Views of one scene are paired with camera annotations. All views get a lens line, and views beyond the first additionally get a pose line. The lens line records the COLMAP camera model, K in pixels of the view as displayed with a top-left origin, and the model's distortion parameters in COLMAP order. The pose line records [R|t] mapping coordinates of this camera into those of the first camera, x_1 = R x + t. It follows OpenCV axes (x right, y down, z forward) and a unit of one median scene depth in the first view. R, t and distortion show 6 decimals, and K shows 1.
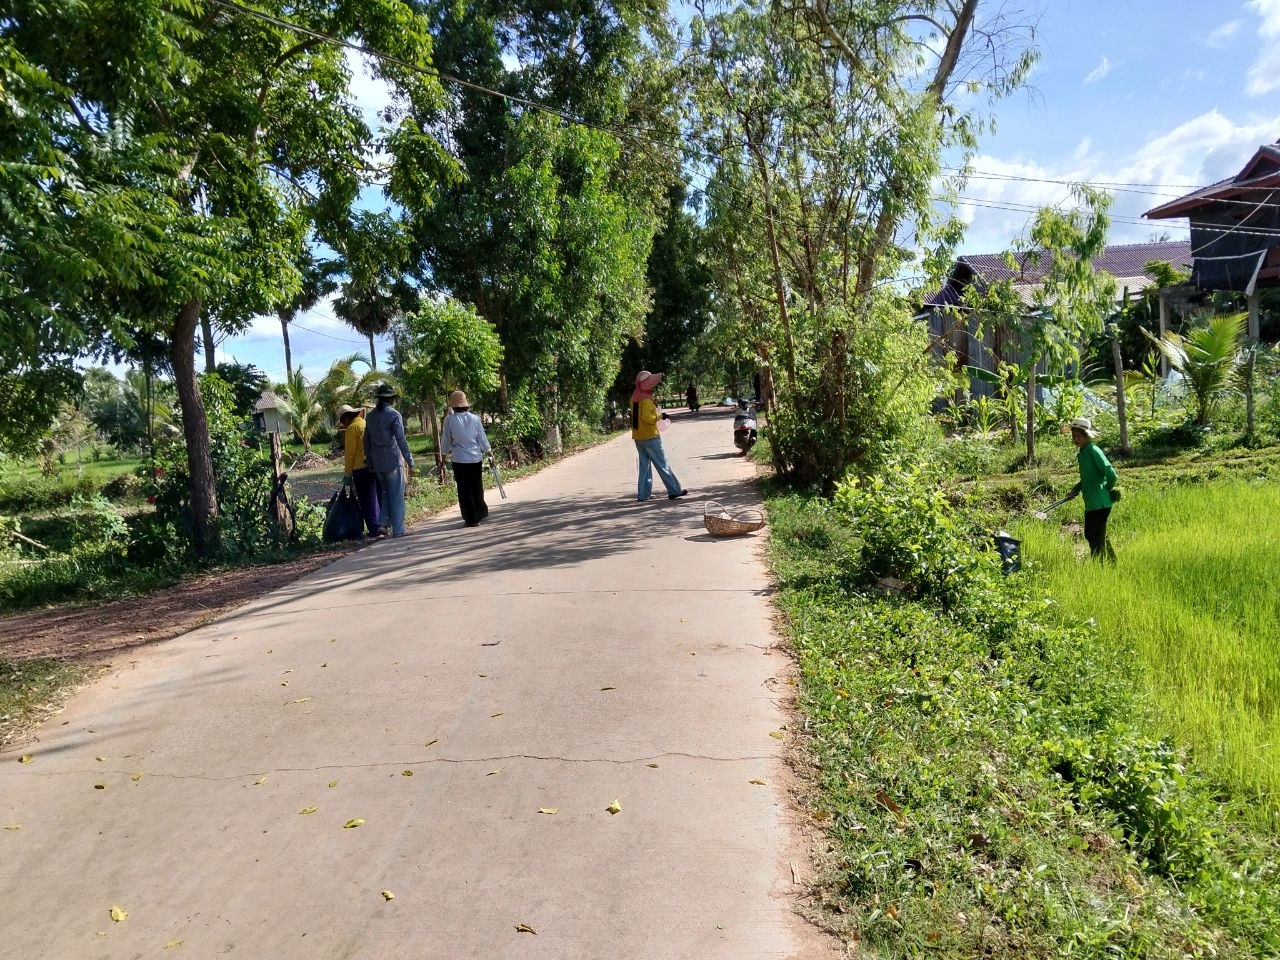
lens RADIAL K [[925.3, 0, 640.0], [0, 925.3, 480.0], [0, 0, 1]] dist [0.050937, -0.129787]
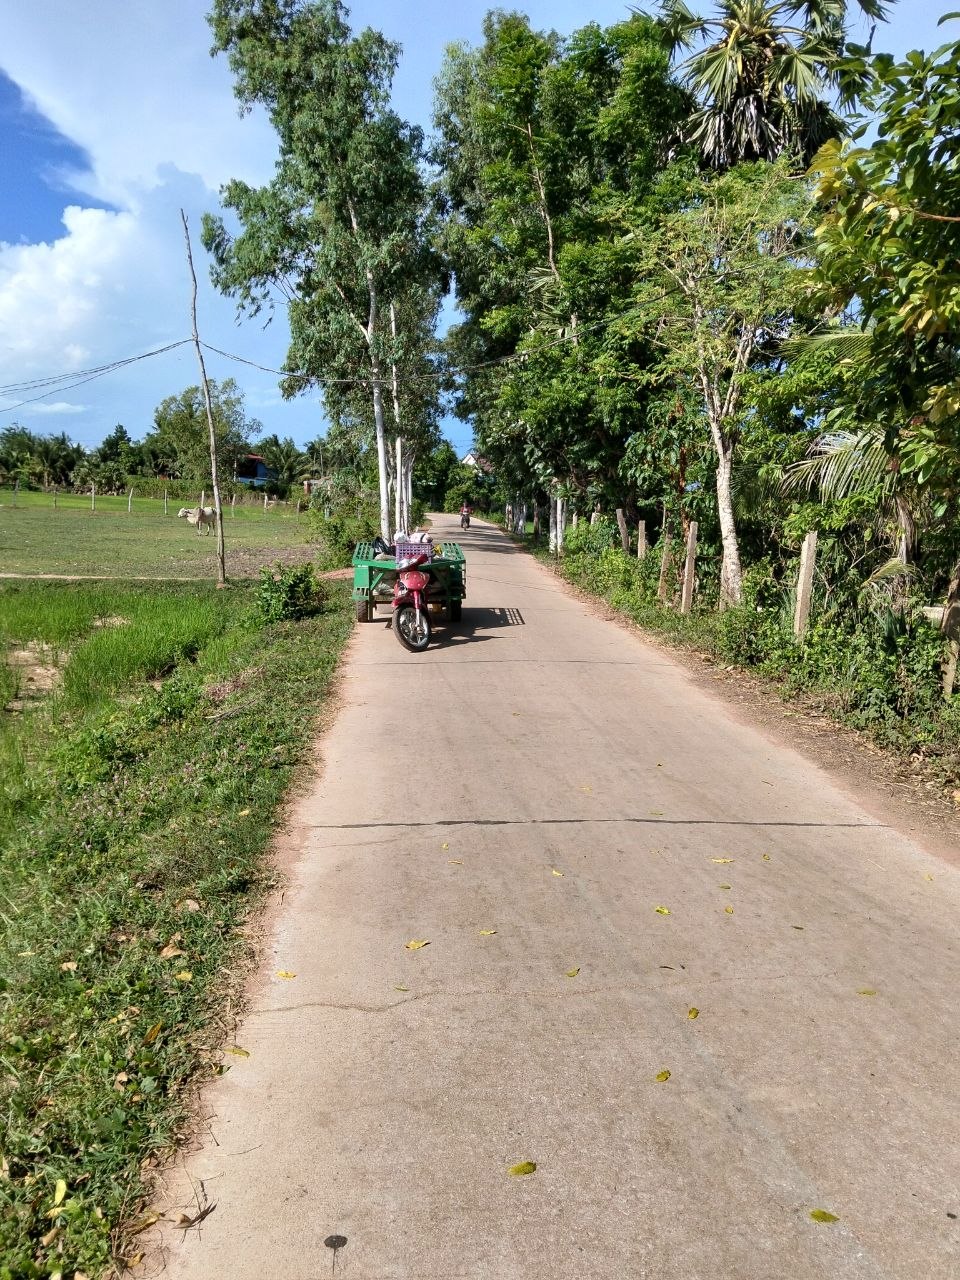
lens RADIAL K [[925.3, 0, 480.0], [0, 925.3, 640.0], [0, 0, 1]] dist [0.050937, -0.129787]
pose [[-0.981330, 0.050528, -0.185574, 0.097445], [0.000236, 0.965189, 0.261553, -0.269007], [0.192330, 0.256626, -0.947181, 1.979480]]
